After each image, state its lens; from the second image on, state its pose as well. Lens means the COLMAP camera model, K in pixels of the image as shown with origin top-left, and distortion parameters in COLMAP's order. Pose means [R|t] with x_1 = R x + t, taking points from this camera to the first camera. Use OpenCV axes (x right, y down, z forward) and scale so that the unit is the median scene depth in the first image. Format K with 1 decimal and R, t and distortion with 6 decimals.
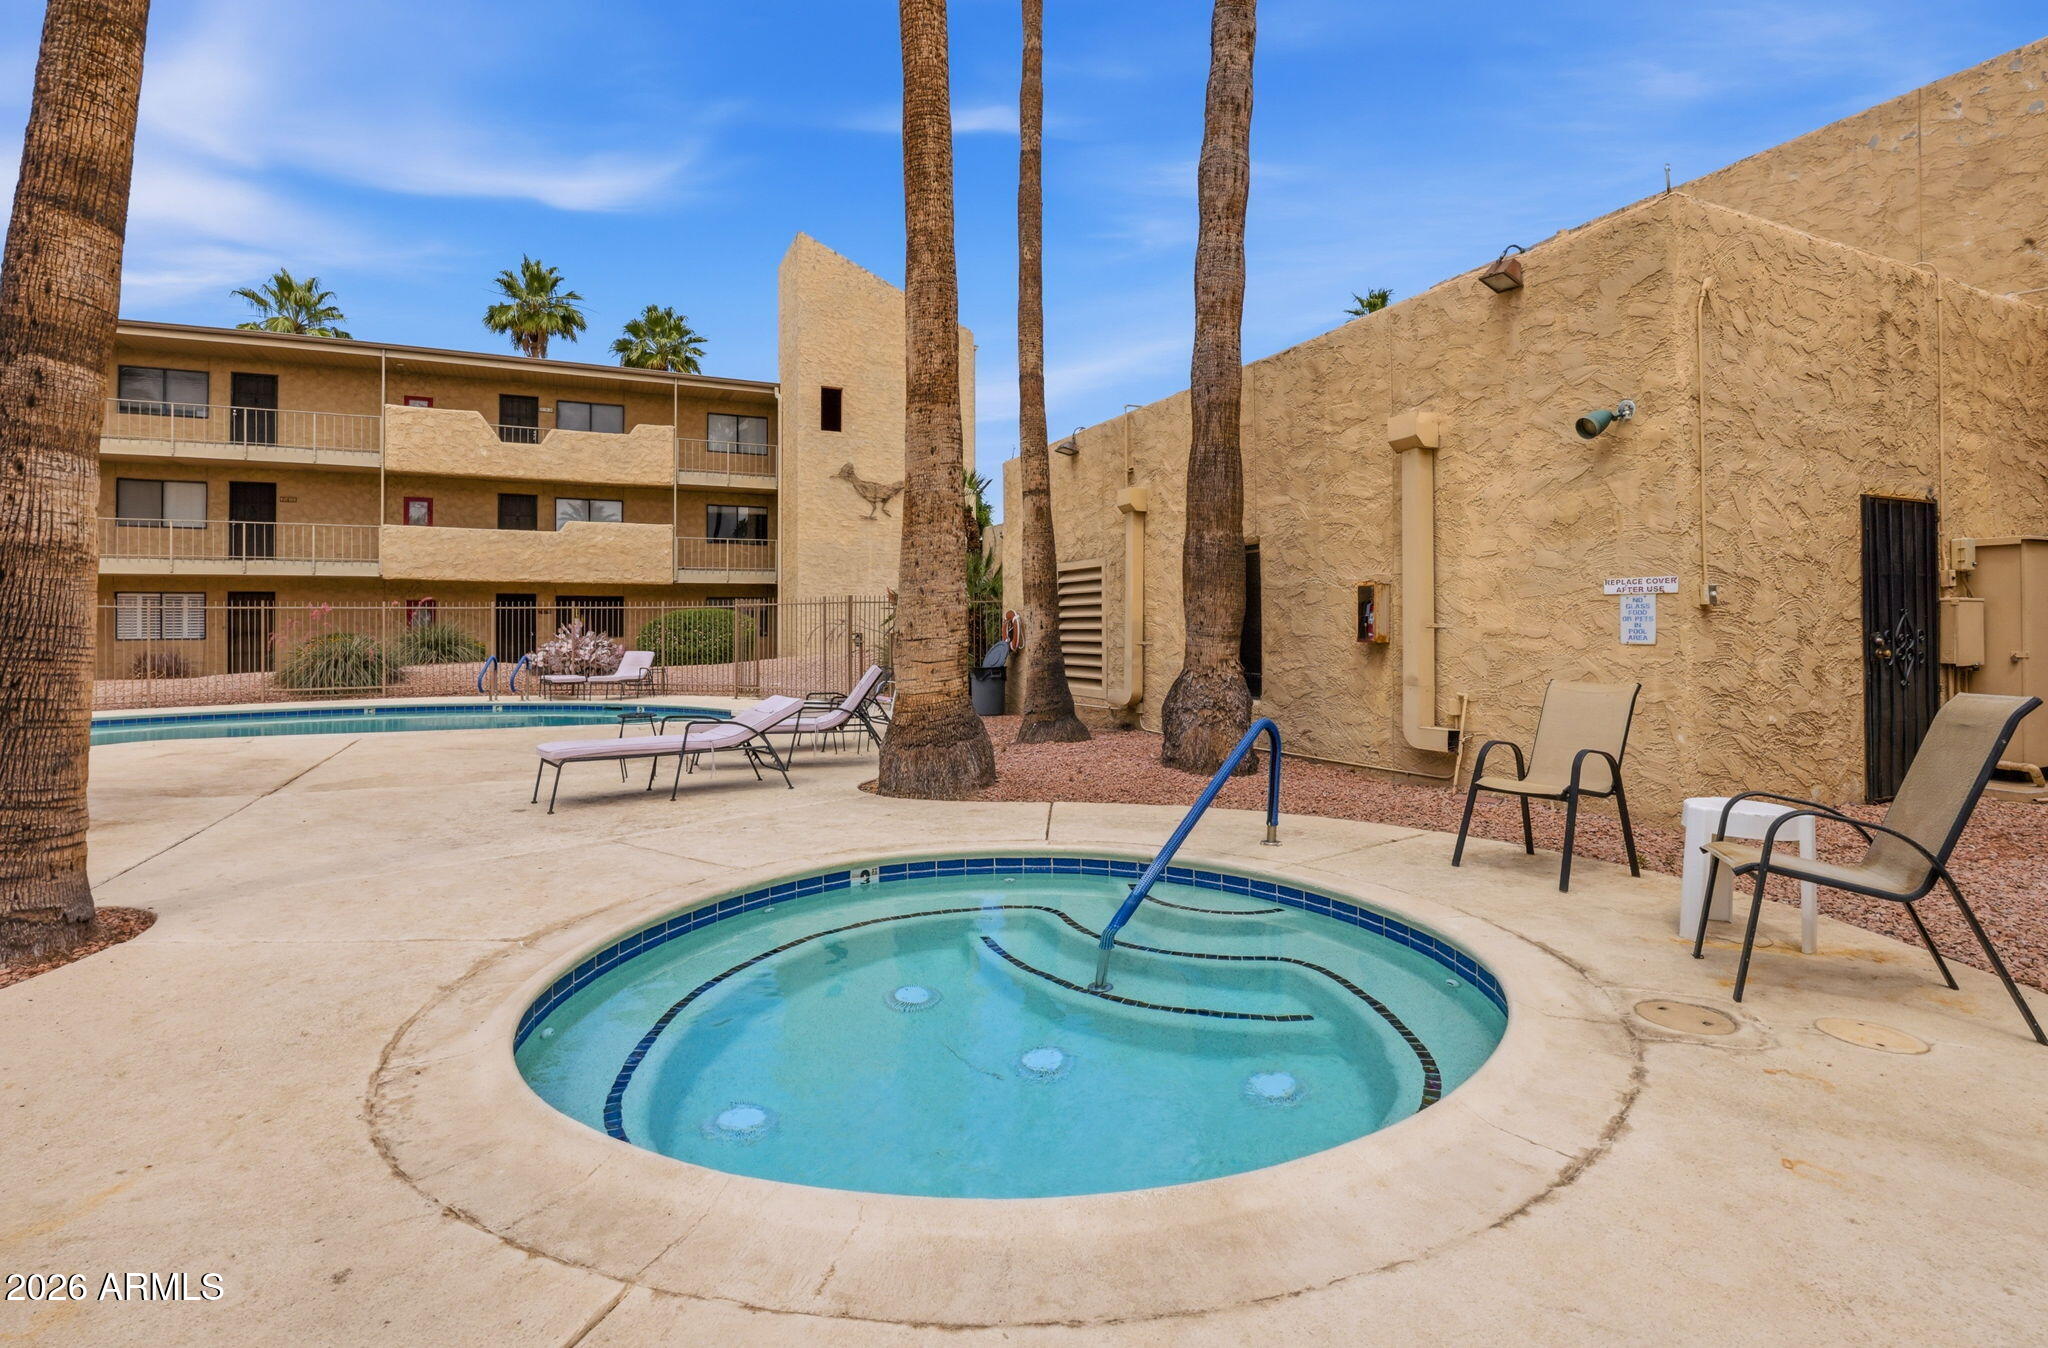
lens RADIAL K [[938.5, 0, 1024.0], [0, 938.5, 674.0], [0, 0, 1]] dist [-0.007420, -0.000135]
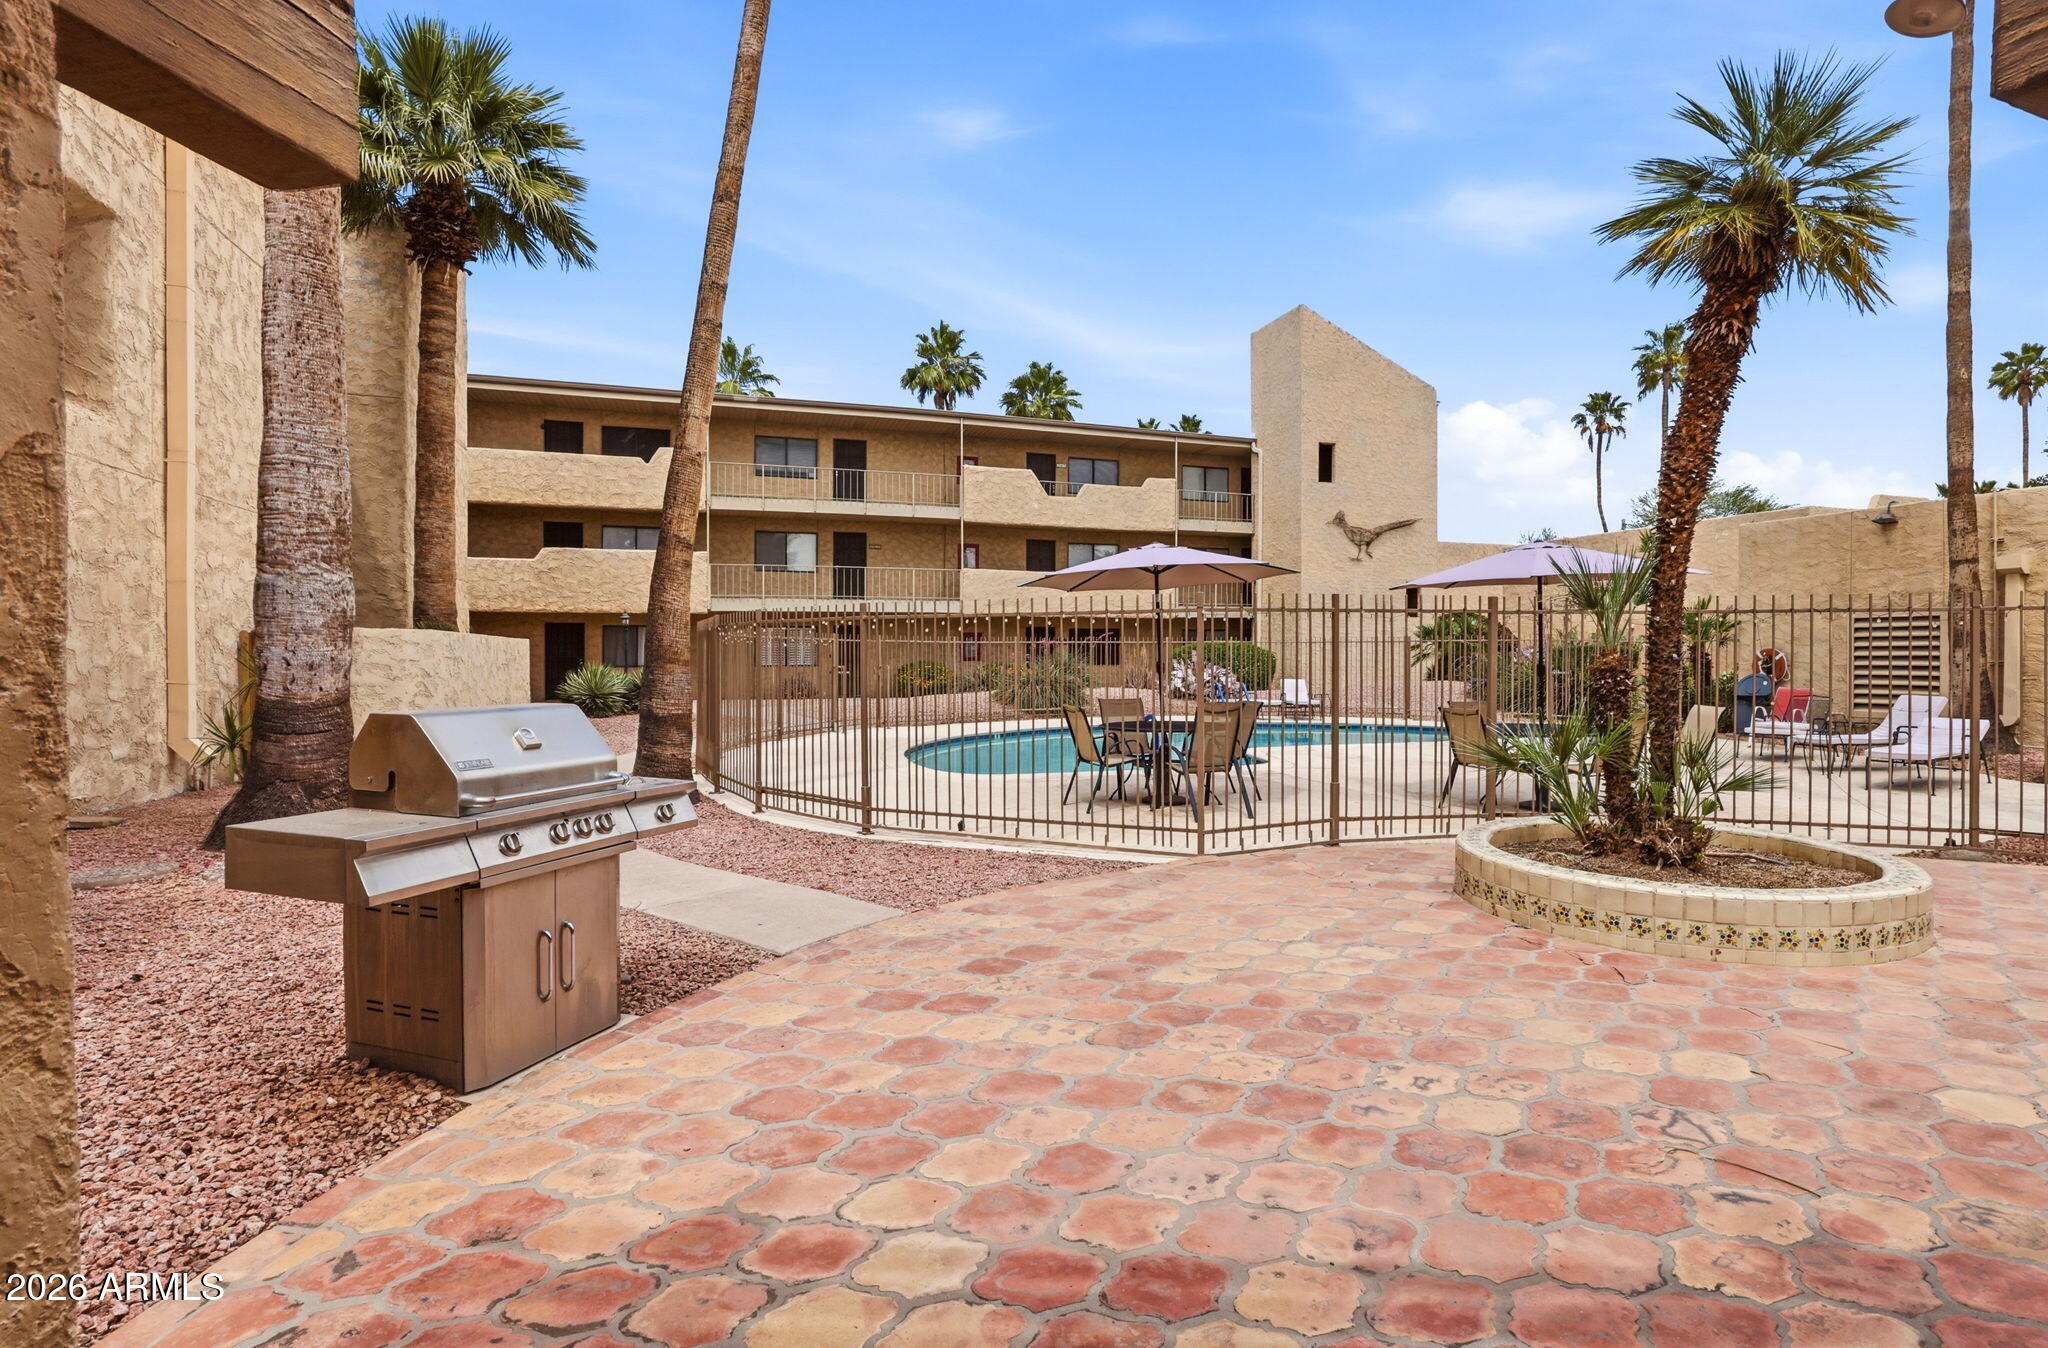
lens RADIAL K [[951.1, 0, 1031.6], [0, 951.1, 660.1], [0, 0, 1]] dist [-0.018252, 0.000456]
pose [[0.995390, 0.005826, -0.095730, -0.478173], [-0.009479, 0.999242, -0.037751, -0.003195], [0.095437, 0.038485, 0.994691, -0.153008]]
